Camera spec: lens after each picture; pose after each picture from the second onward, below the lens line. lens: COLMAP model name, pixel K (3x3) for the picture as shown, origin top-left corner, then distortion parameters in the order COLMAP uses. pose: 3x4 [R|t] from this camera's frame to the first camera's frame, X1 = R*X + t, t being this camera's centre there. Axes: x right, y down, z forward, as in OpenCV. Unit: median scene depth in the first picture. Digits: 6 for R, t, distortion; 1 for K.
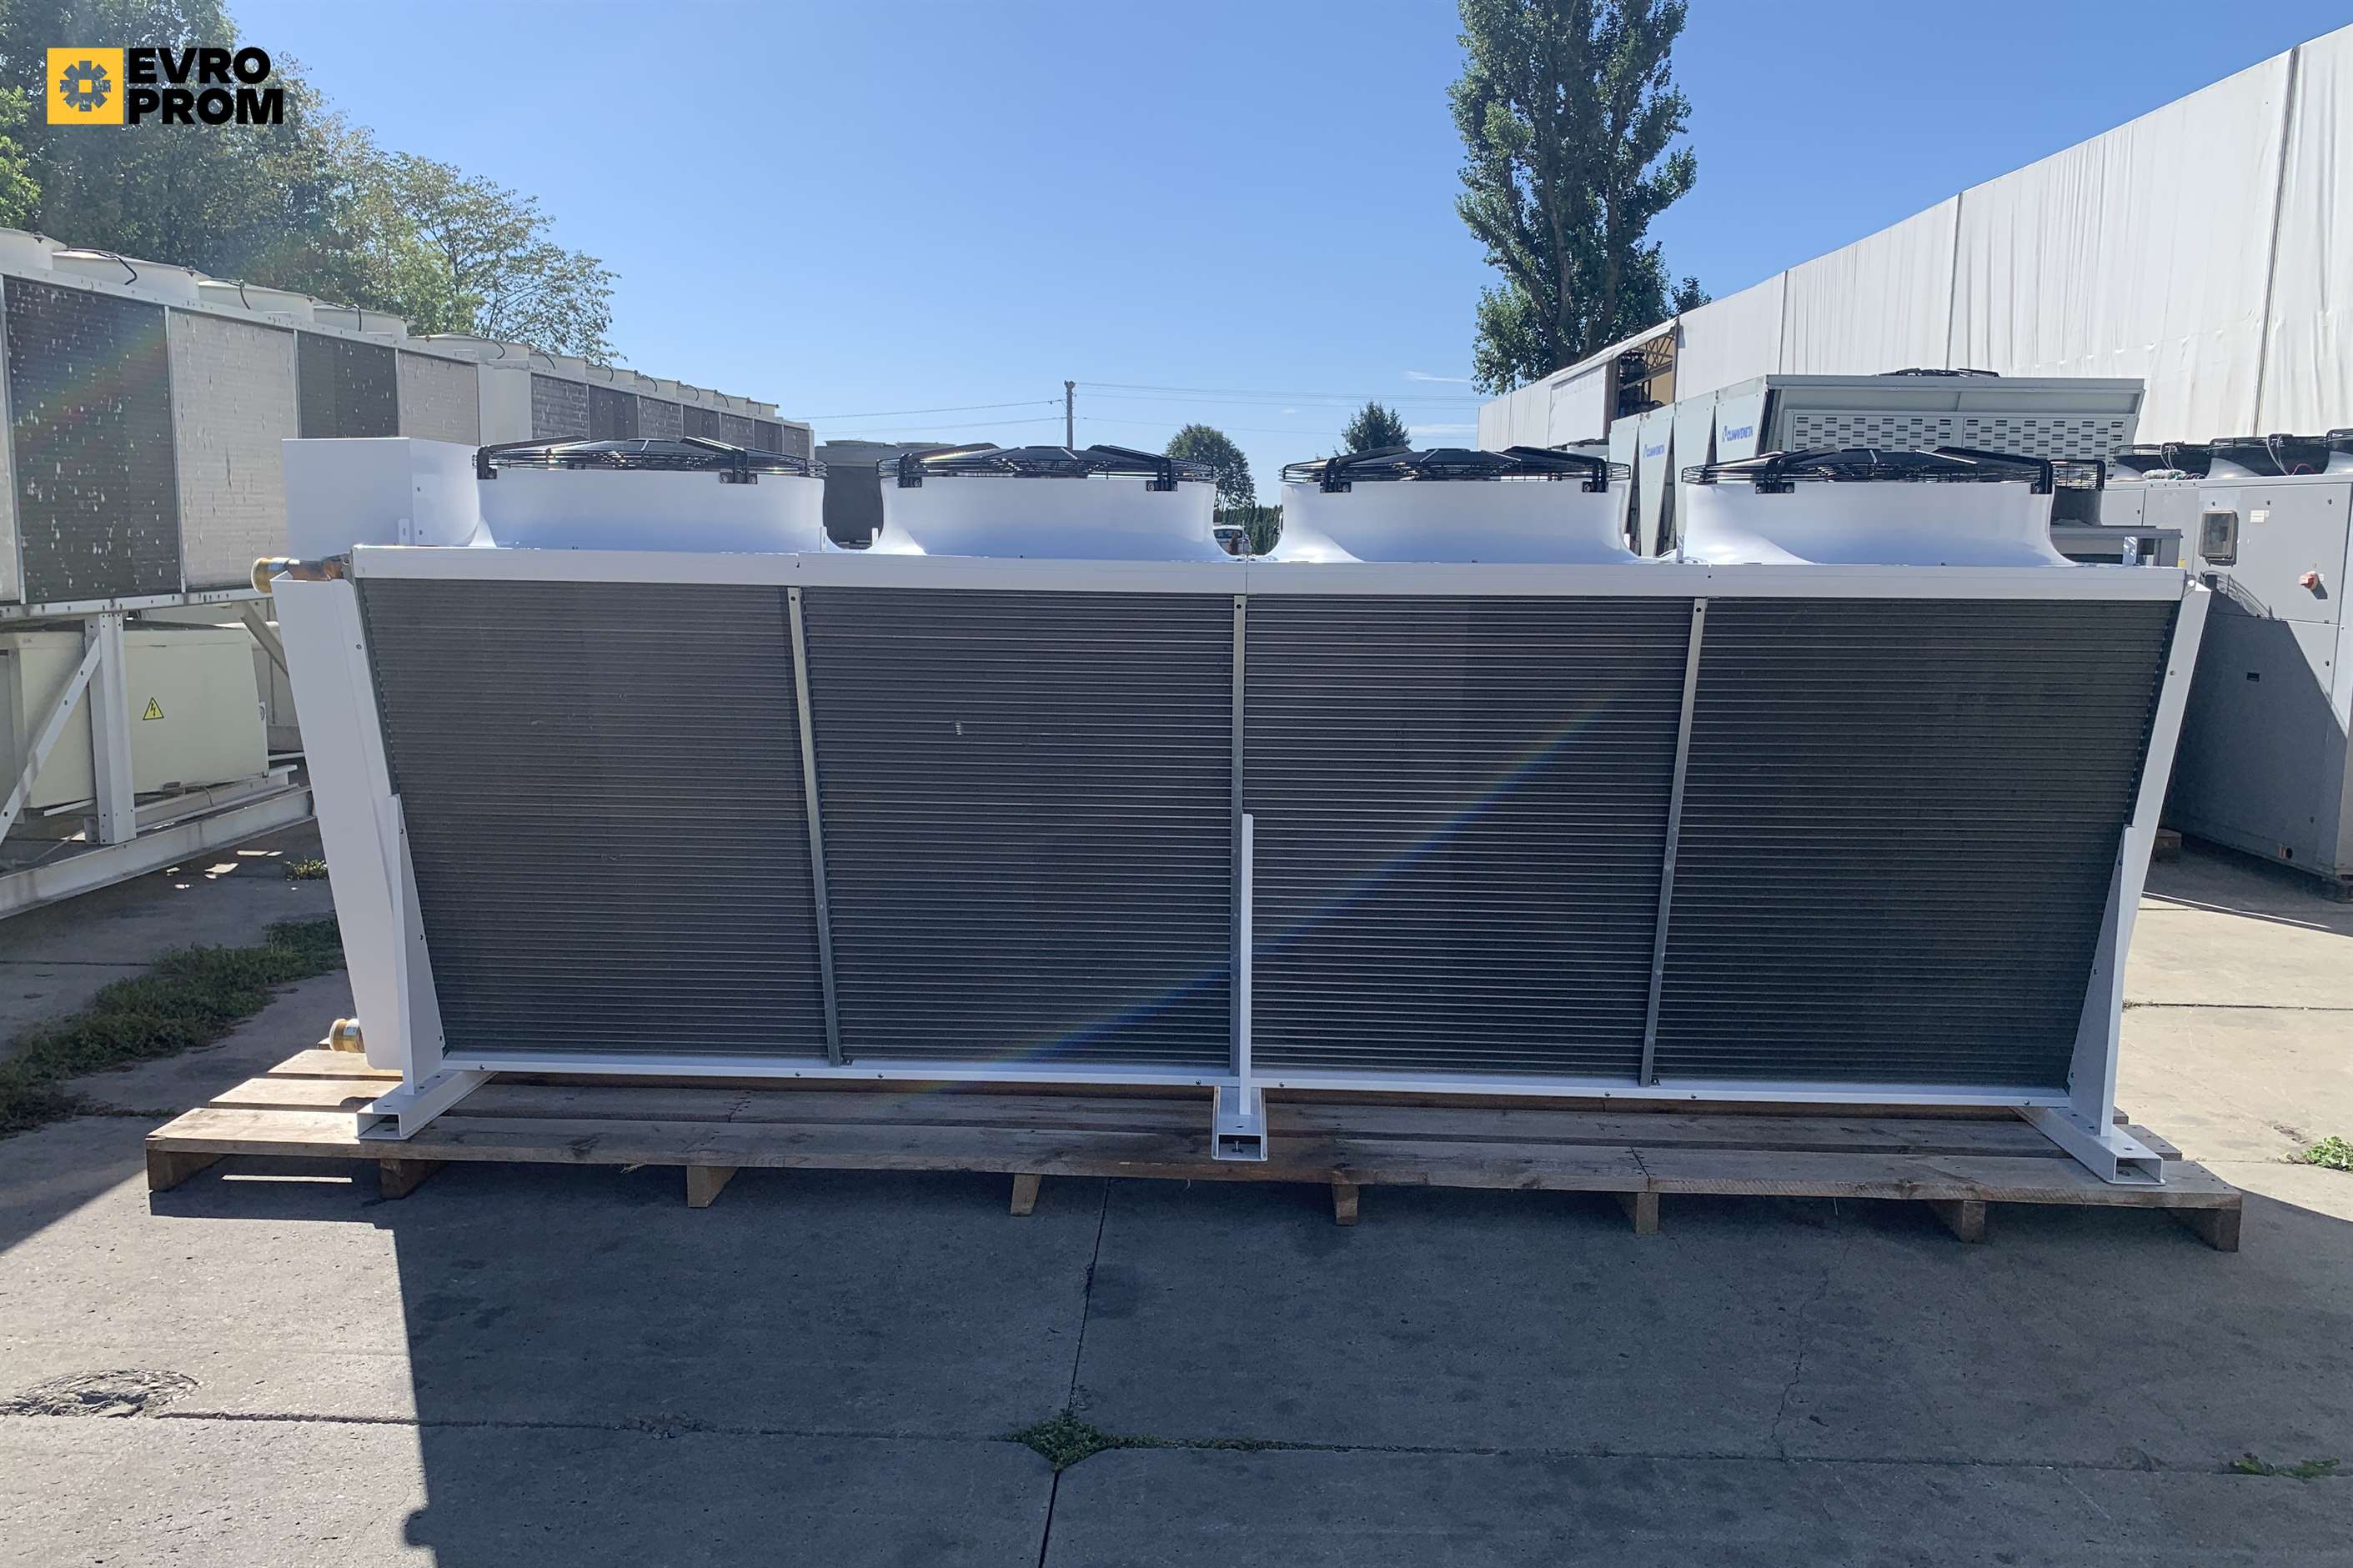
lens RADIAL K [[1801.6, 0, 1150.2], [0, 1801.6, 779.9], [0, 0, 1]] dist [0.017416, -0.004457]
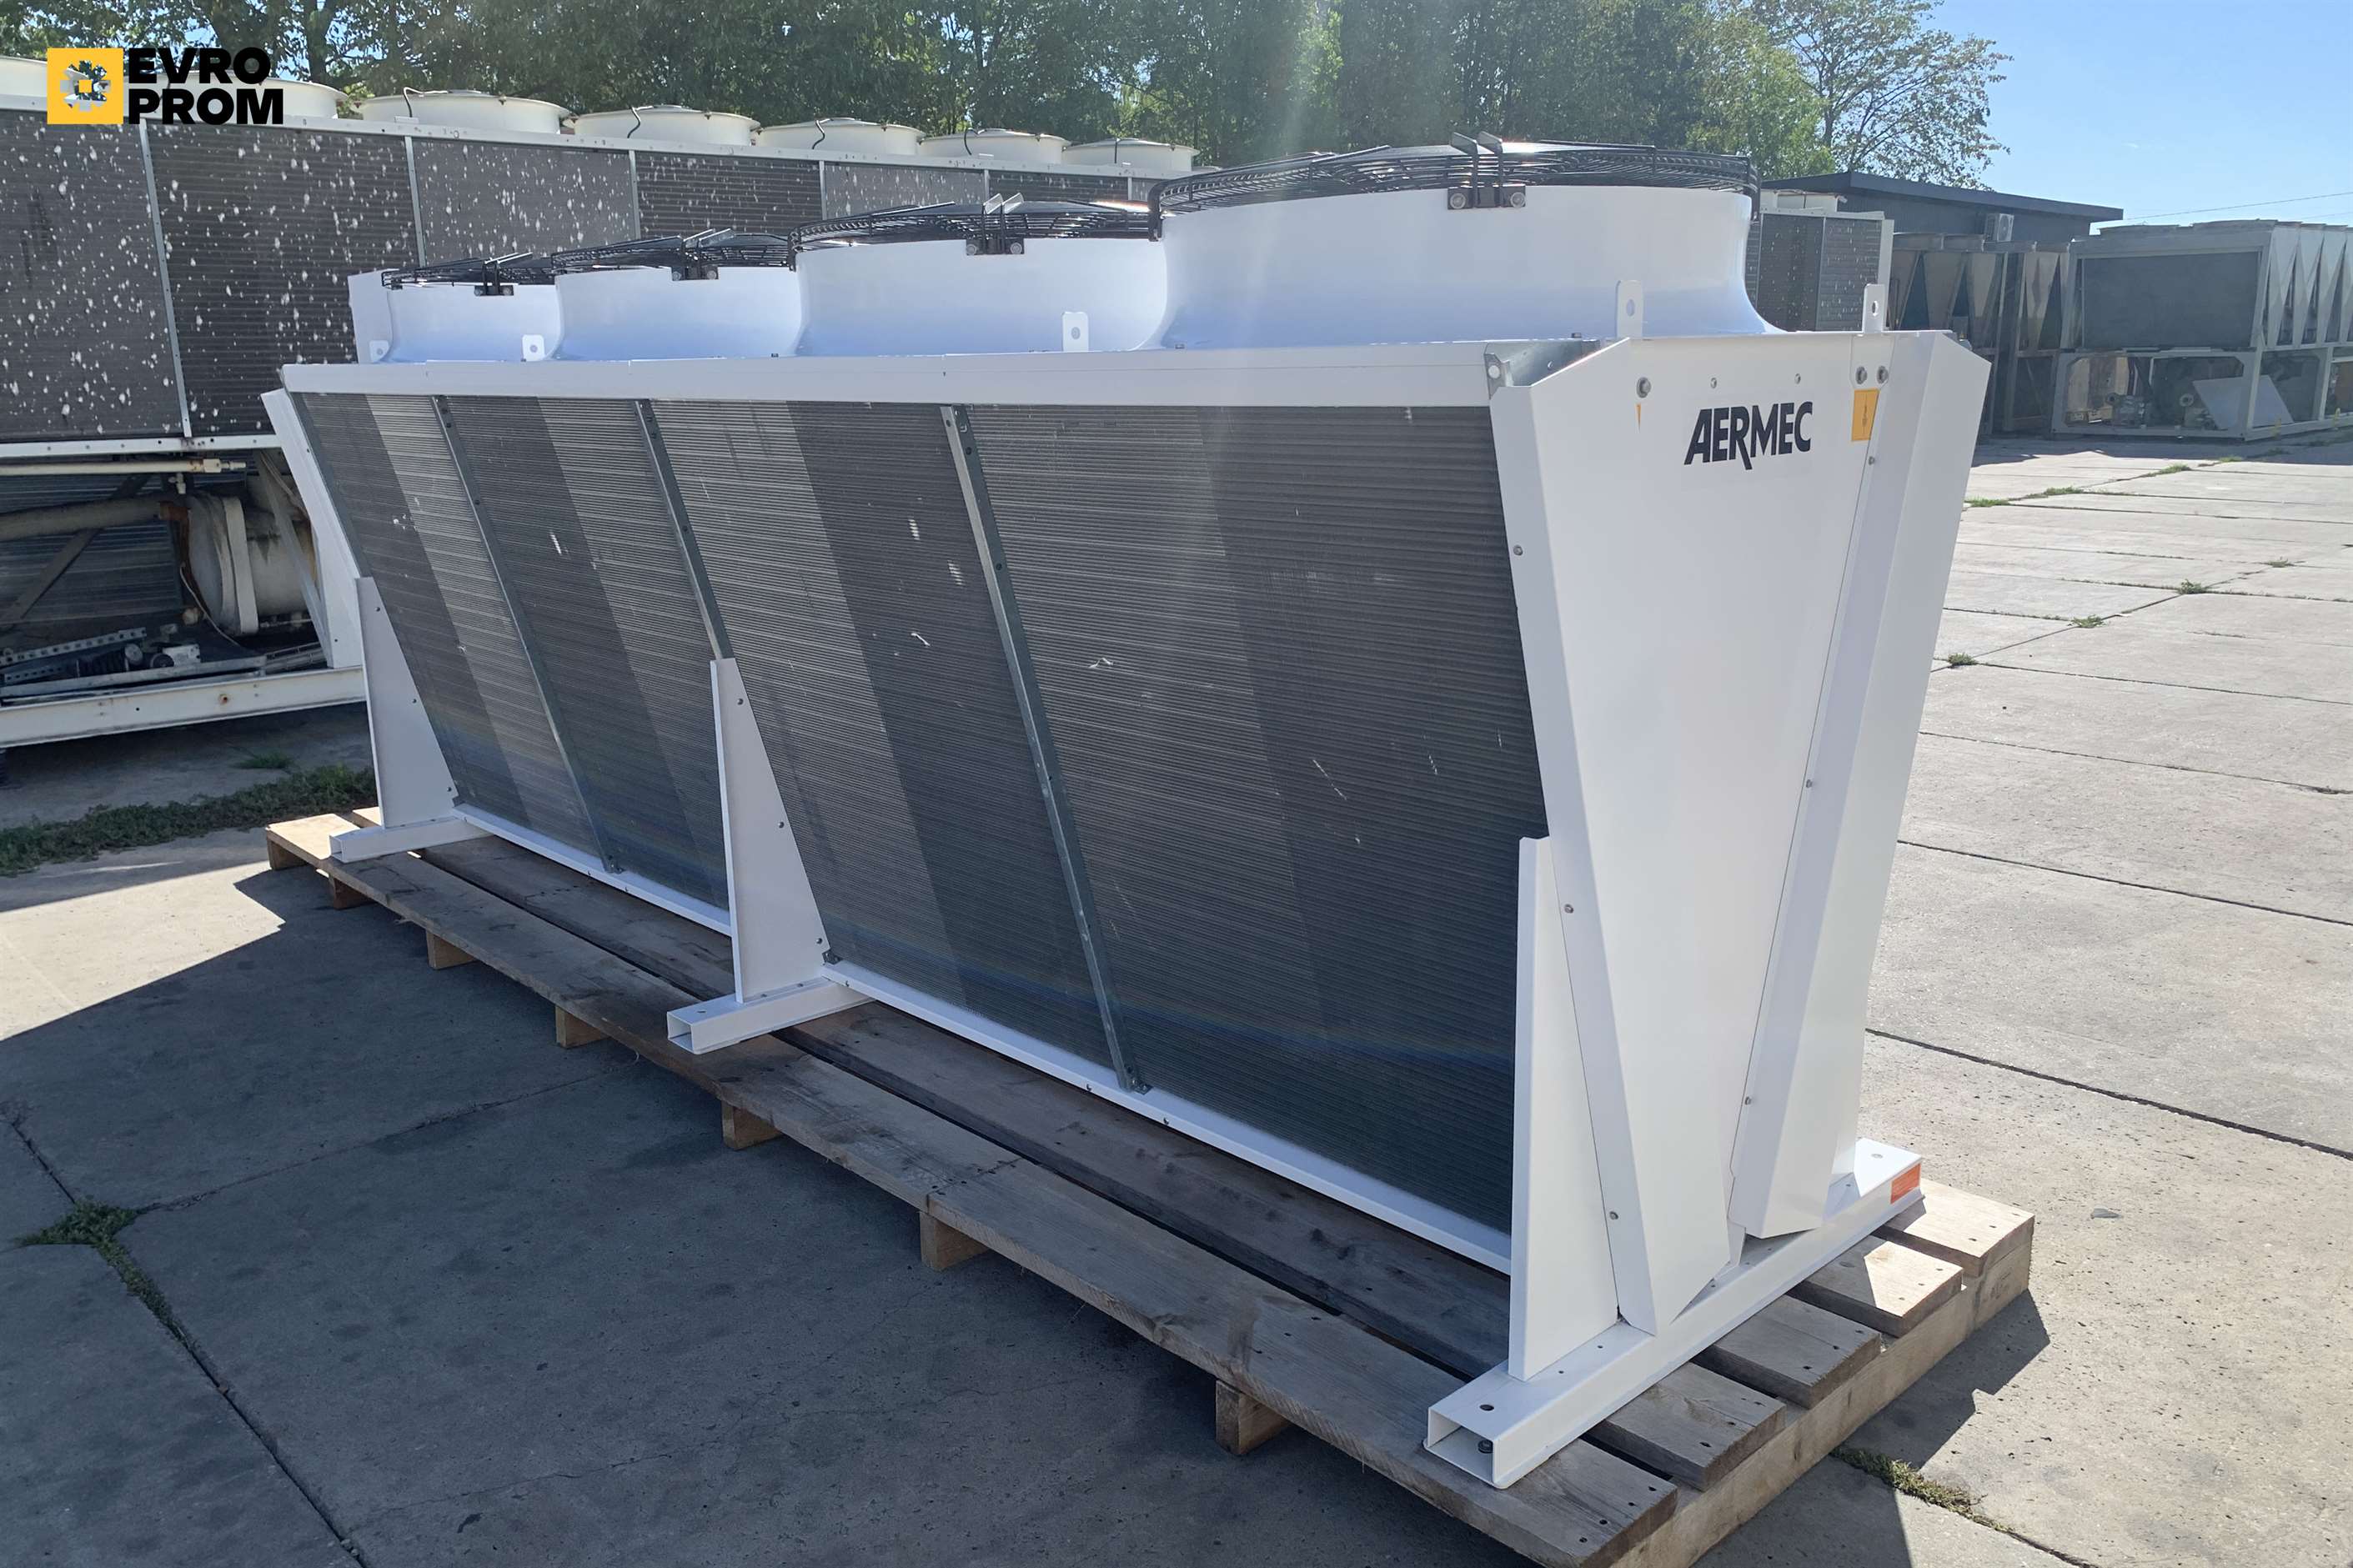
lens RADIAL K [[1801.6, 0, 1150.2], [0, 1801.6, 779.9], [0, 0, 1]] dist [0.017416, -0.004457]
pose [[0.707021, 0.141394, -0.692914, 0.837542], [-0.075461, 0.989299, 0.124875, -0.050027], [0.703155, -0.036001, 0.710125, 0.546237]]
